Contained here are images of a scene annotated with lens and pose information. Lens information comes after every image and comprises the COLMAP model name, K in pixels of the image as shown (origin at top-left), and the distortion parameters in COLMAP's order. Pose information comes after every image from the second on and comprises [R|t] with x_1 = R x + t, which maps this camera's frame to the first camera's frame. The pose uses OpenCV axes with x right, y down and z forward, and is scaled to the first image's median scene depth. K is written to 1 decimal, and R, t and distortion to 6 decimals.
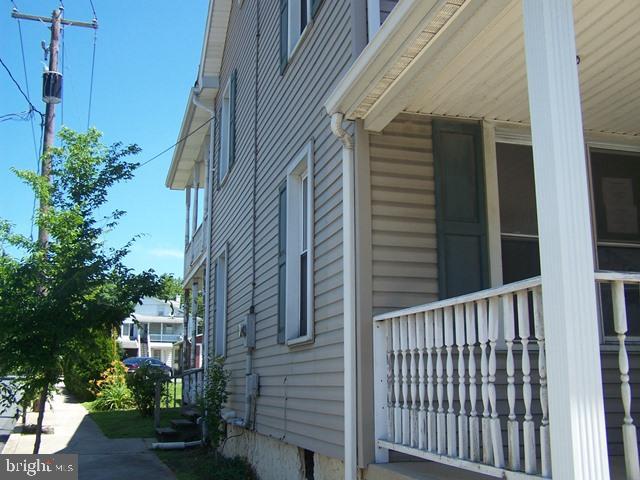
lens RADIAL K [[730.1, 0, 320.0], [0, 730.1, 240.0], [0, 0, 1]] dist [-0.023782, -0.042450]
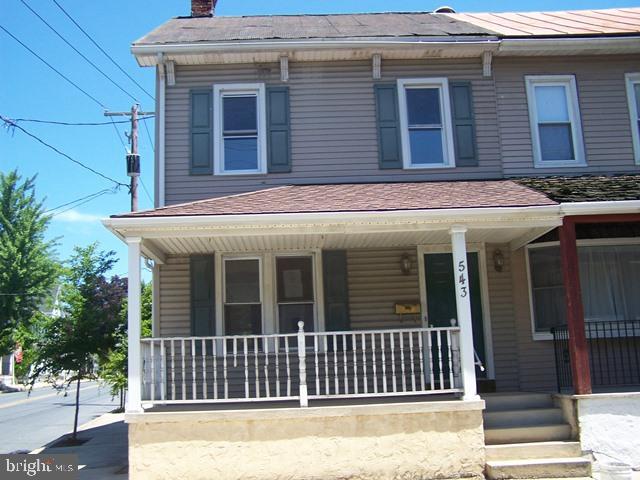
lens RADIAL K [[730.1, 0, 320.0], [0, 730.1, 240.0], [0, 0, 1]] dist [-0.023782, -0.042450]
pose [[0.973665, -0.078327, -0.214105, 0.668884], [0.081905, 0.996609, 0.007878, -0.128012], [0.212762, -0.025207, 0.976779, -0.720538]]
